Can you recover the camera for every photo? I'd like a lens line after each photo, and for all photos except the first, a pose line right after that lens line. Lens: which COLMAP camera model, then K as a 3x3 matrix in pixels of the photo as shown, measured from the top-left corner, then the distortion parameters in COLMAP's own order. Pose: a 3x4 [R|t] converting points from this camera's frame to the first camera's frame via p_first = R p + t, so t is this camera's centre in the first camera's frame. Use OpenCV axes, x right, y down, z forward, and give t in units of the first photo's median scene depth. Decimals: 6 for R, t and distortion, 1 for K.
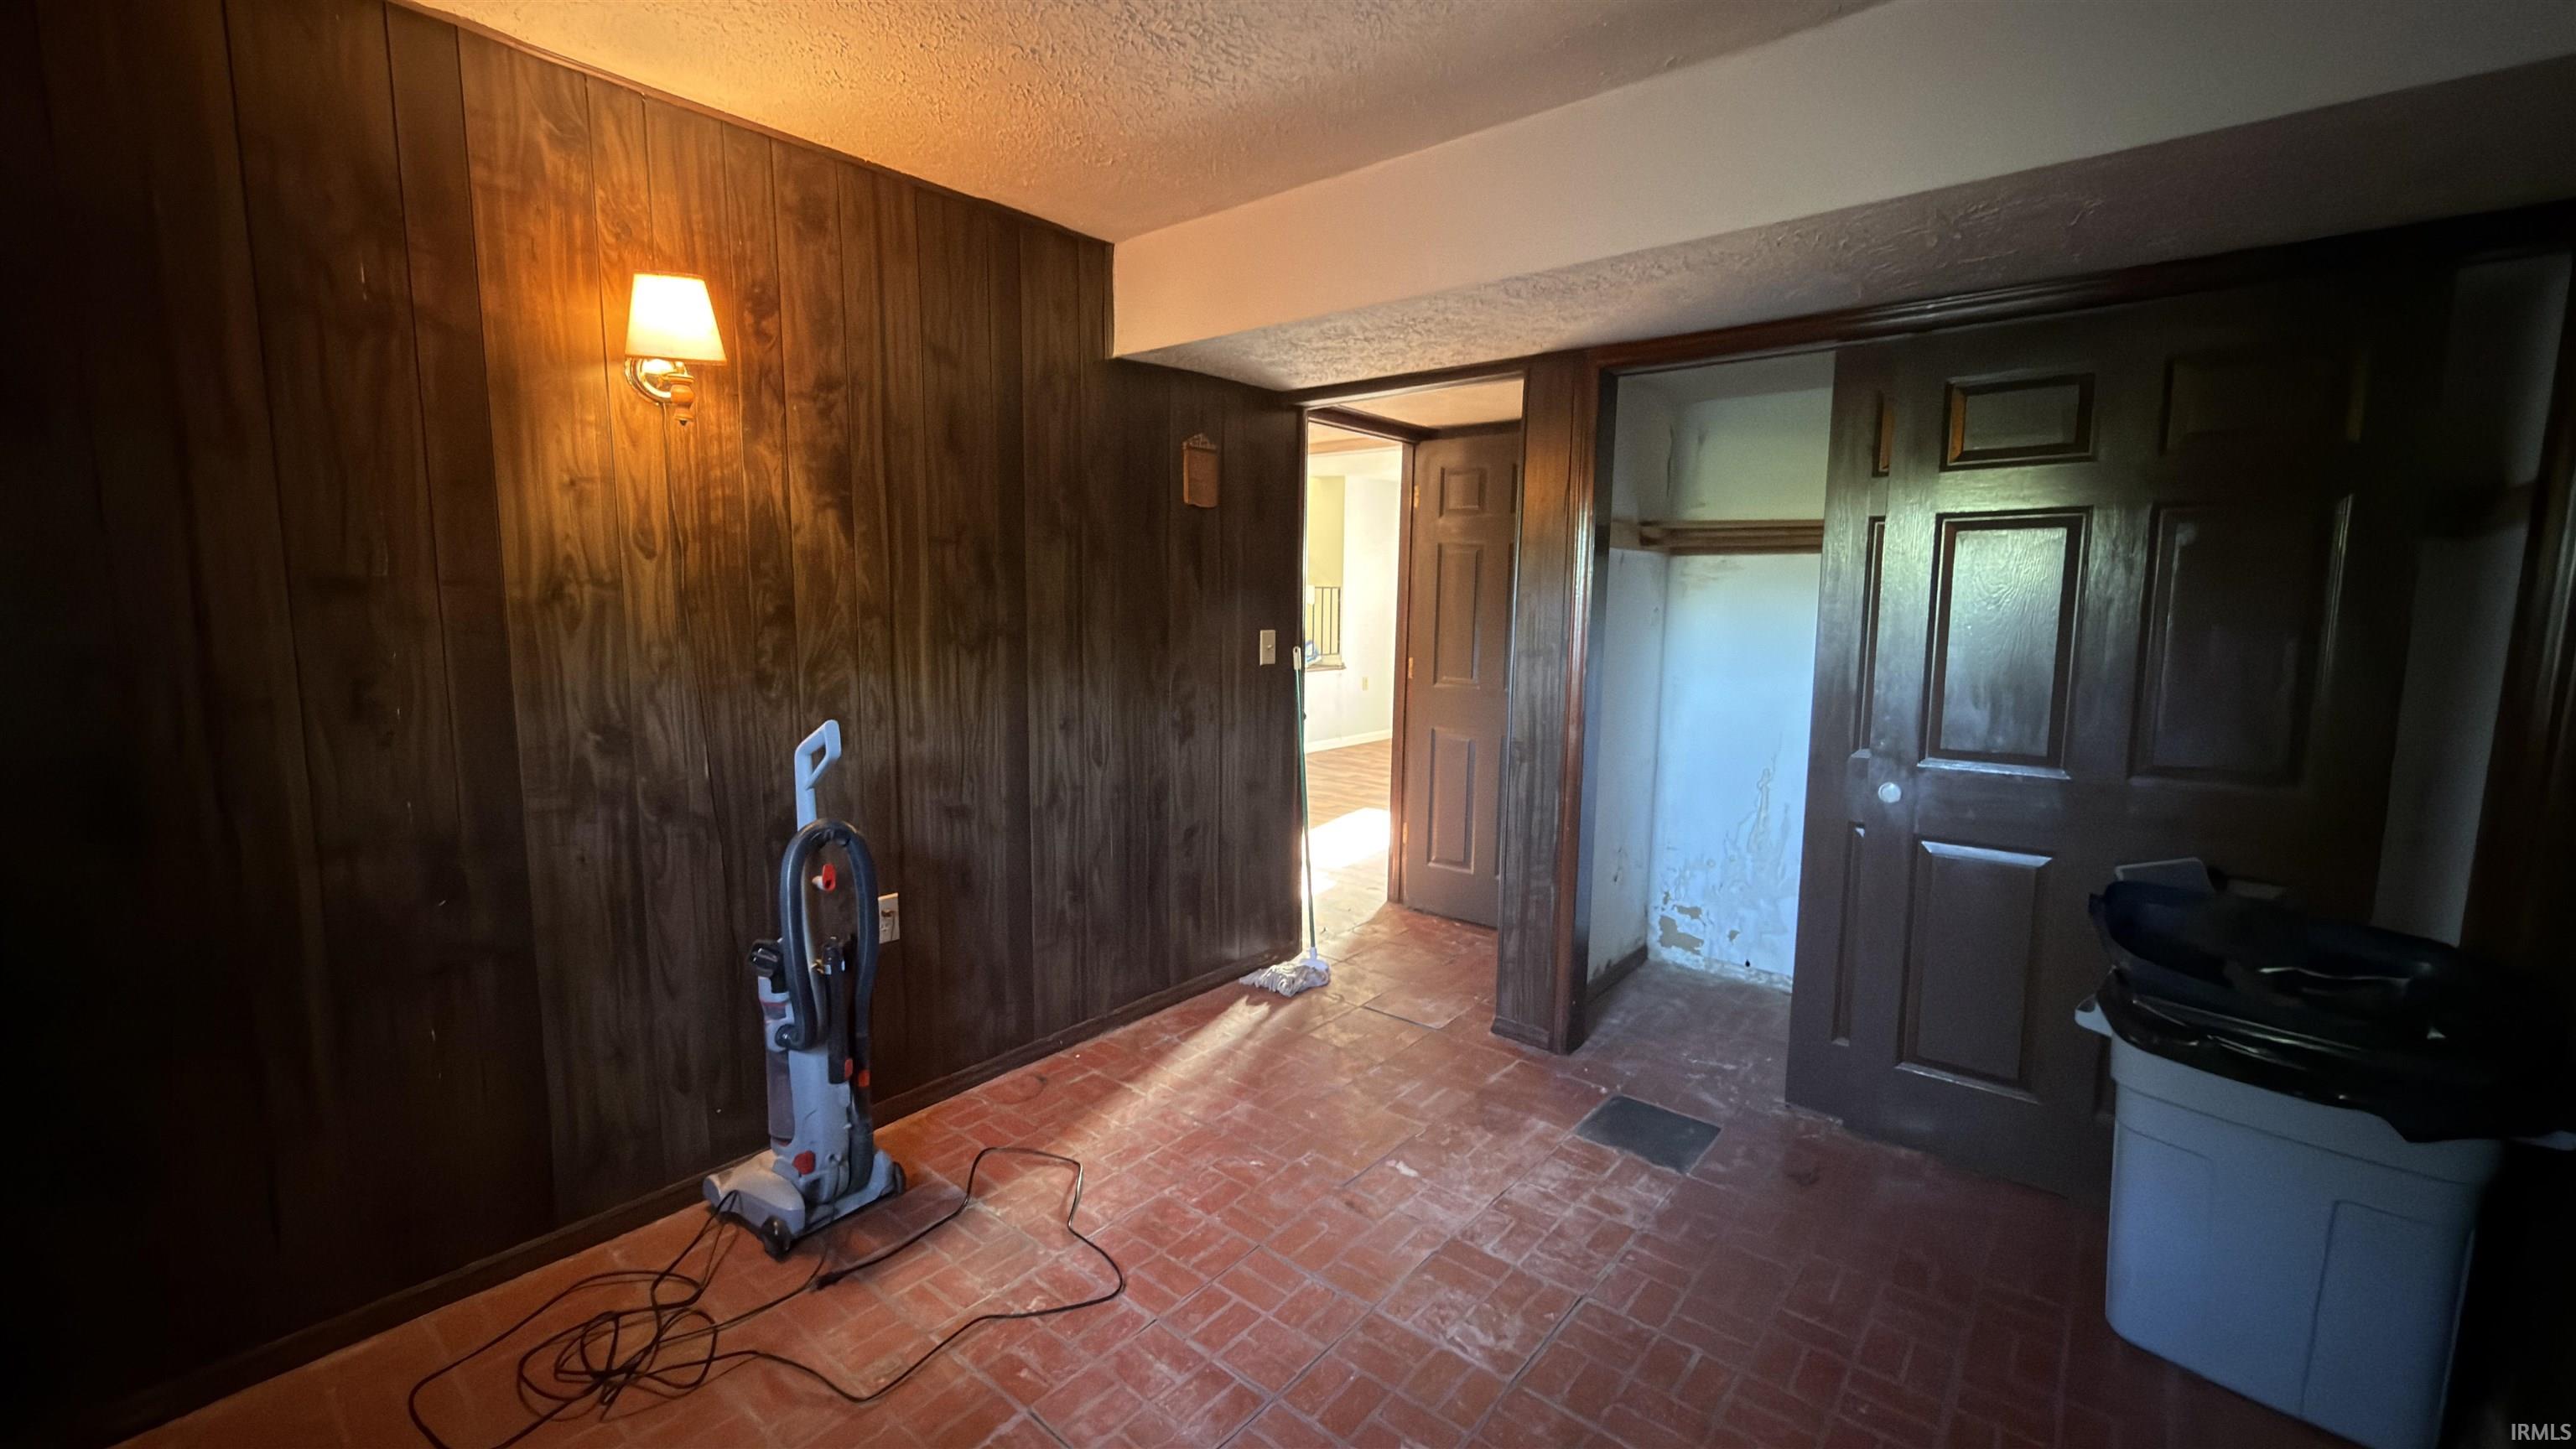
lens RADIAL K [[1026.0, 0, 1288.0], [0, 1026.0, 724.5], [0, 0, 1]] dist [0.001228, 0.000075]
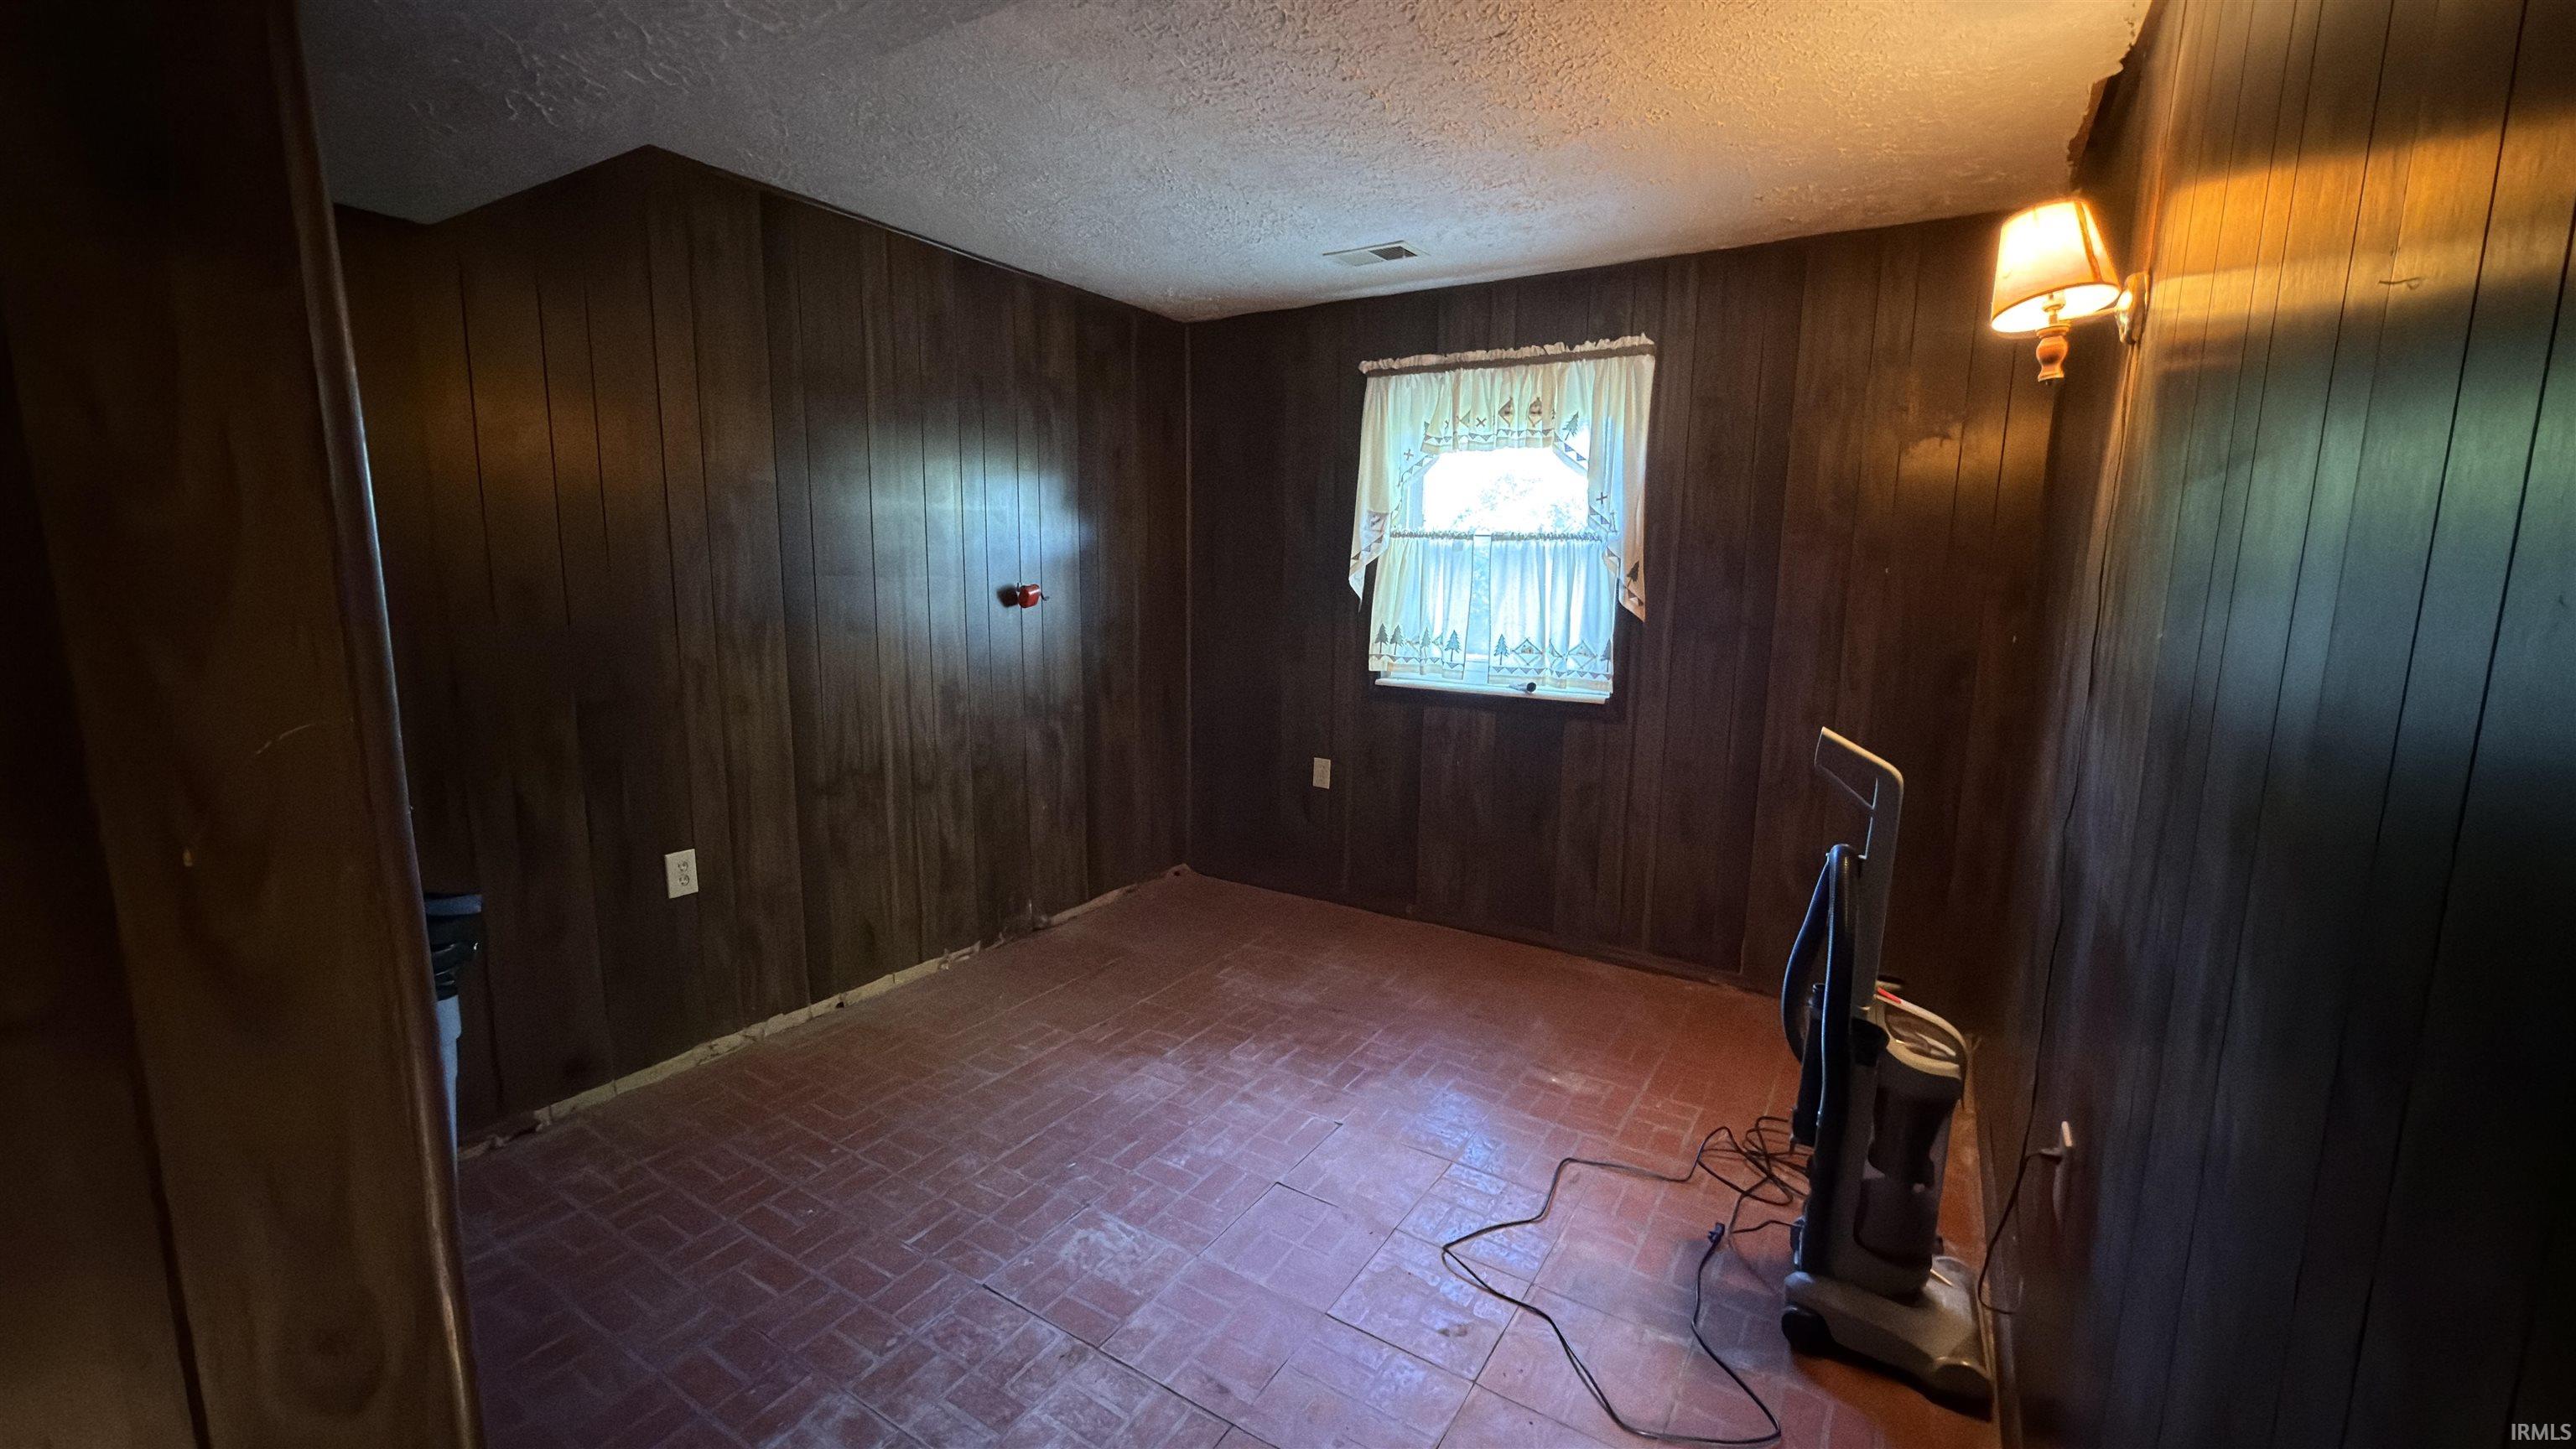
lens RADIAL K [[1026.0, 0, 1288.0], [0, 1026.0, 724.5], [0, 0, 1]] dist [0.001228, 0.000075]
pose [[-0.989996, -0.010248, -0.140724, 0.131008], [-0.047251, 0.963849, 0.262224, -0.205401], [0.132949, 0.266250, -0.954691, 1.677842]]
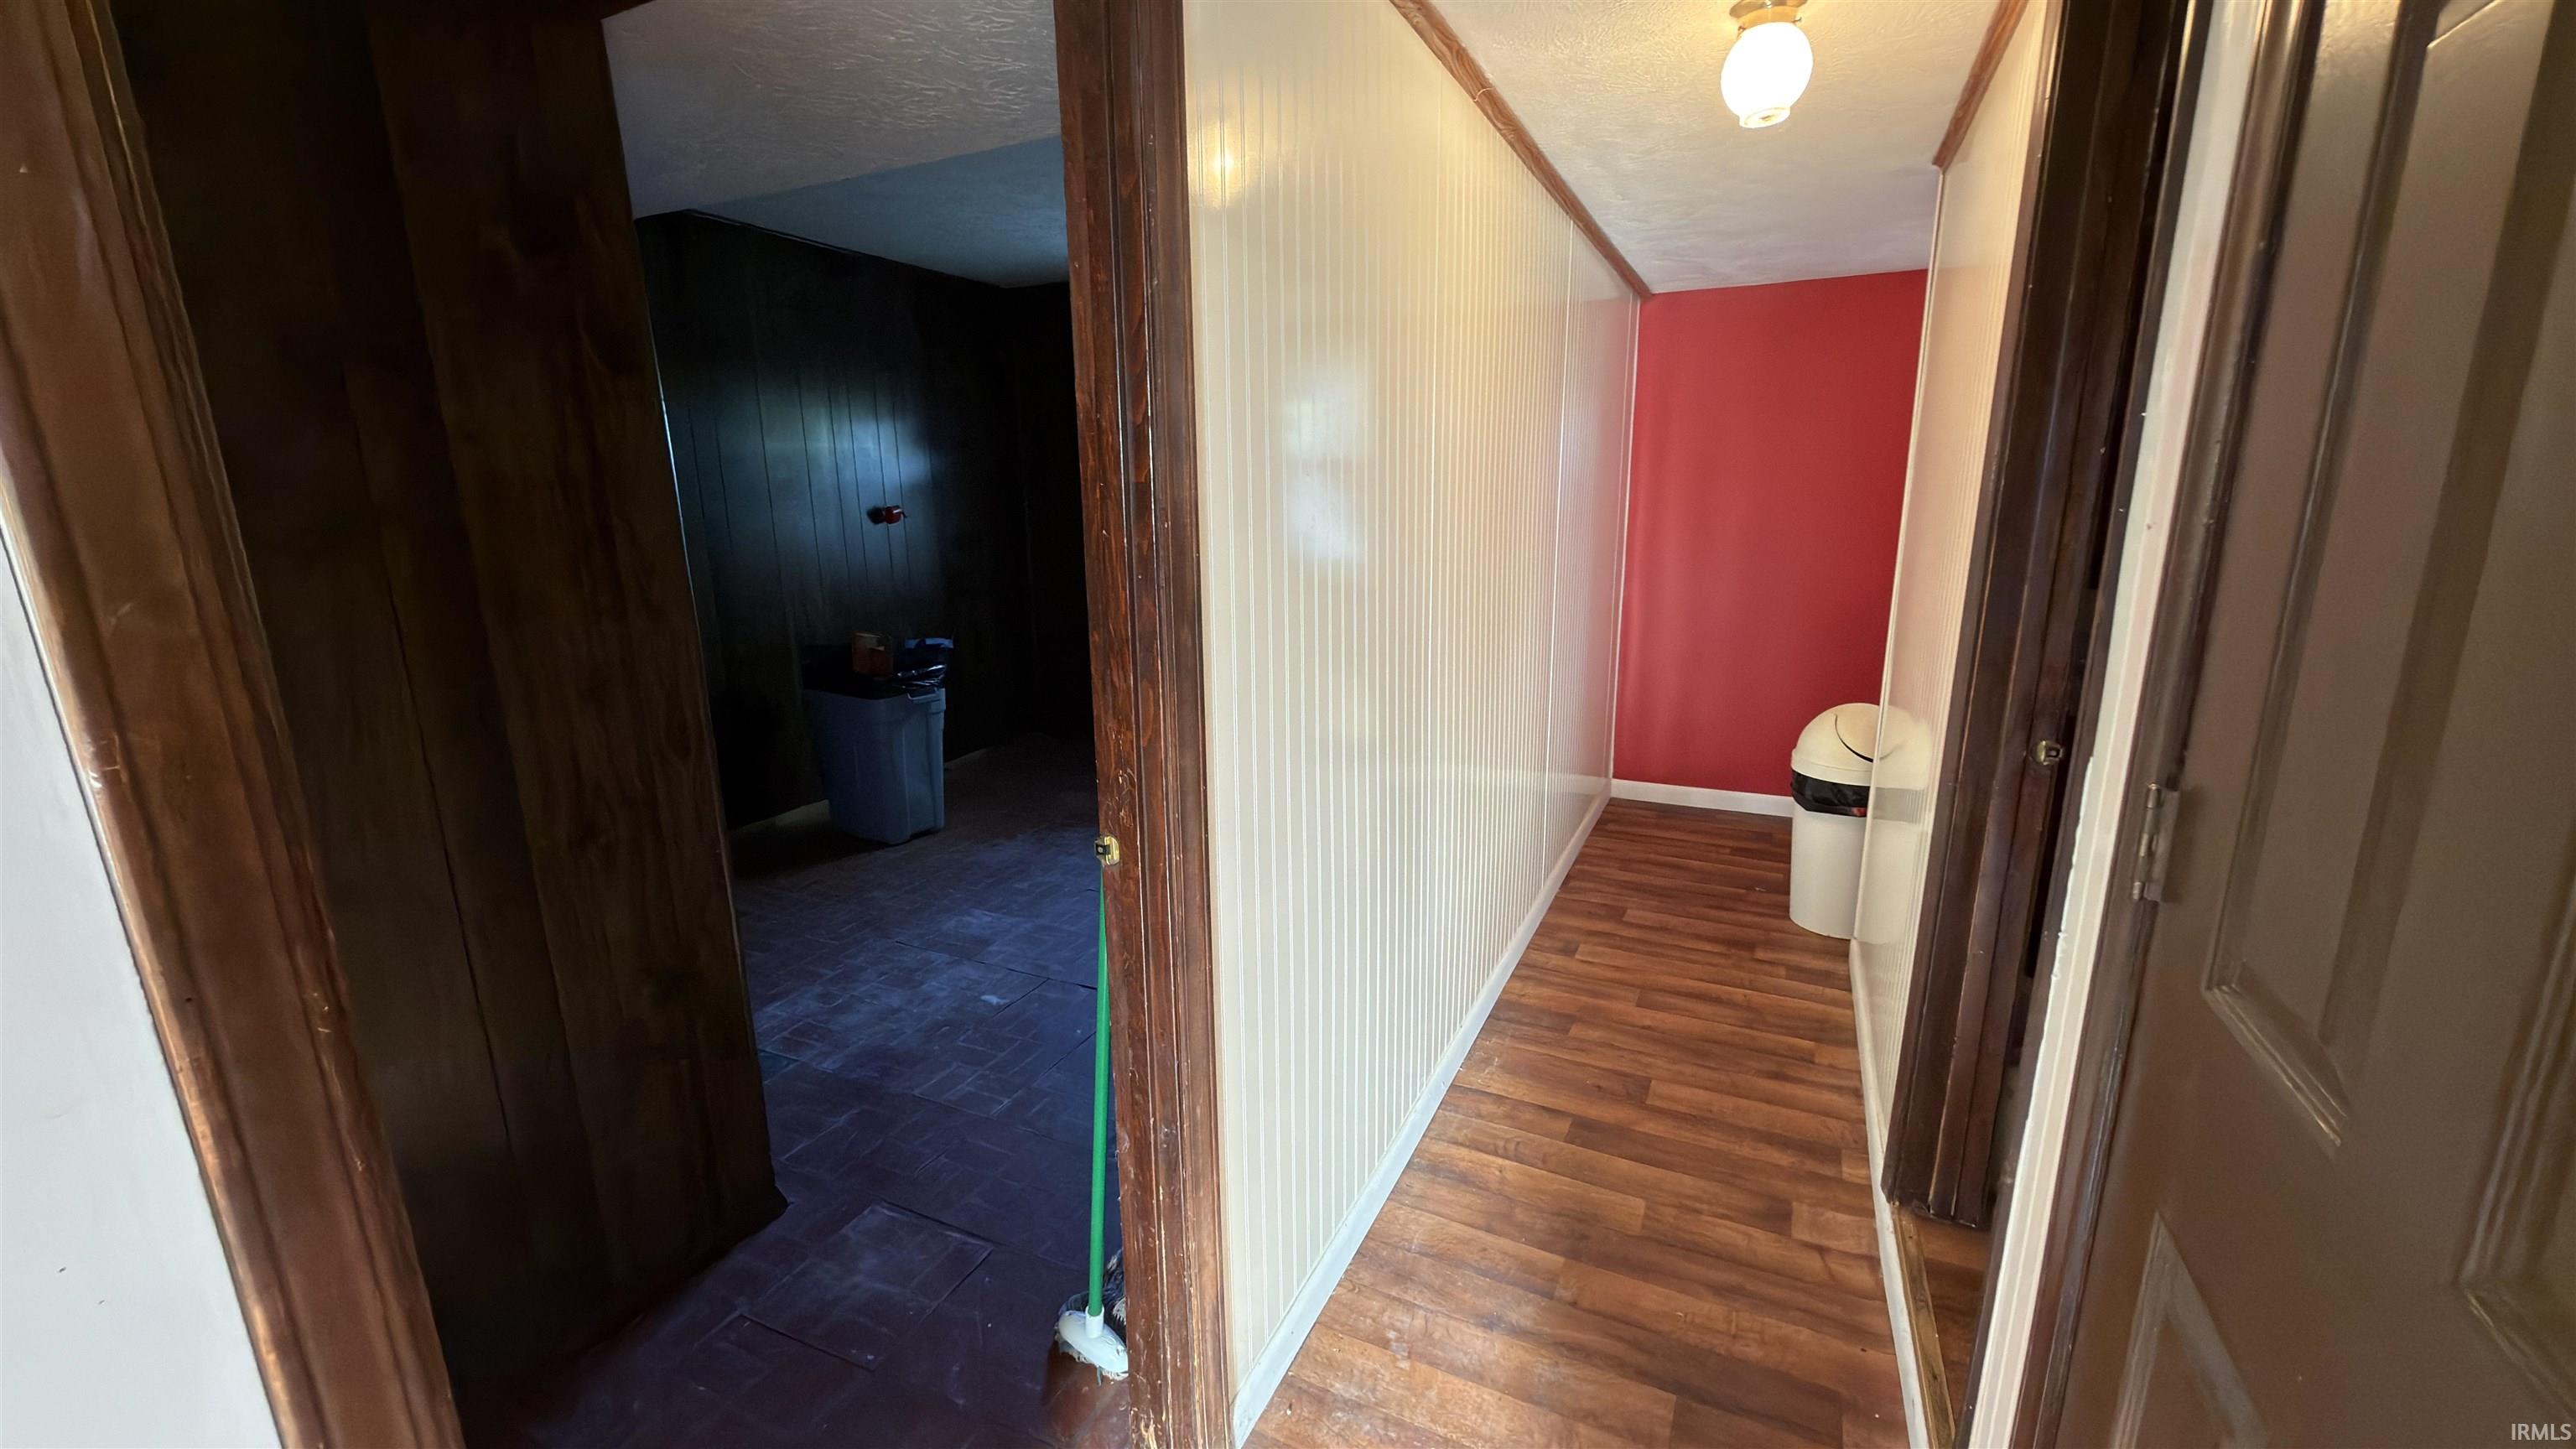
lens RADIAL K [[1018.4, 0, 1288.0], [0, 1018.4, 724.5], [0, 0, 1]] dist [0.016849, 0.000022]
pose [[-0.967503, 0.051544, -0.247549, 0.068746], [-0.034545, 0.942881, 0.331335, -0.270490], [0.250488, 0.329119, -0.910460, 2.263917]]
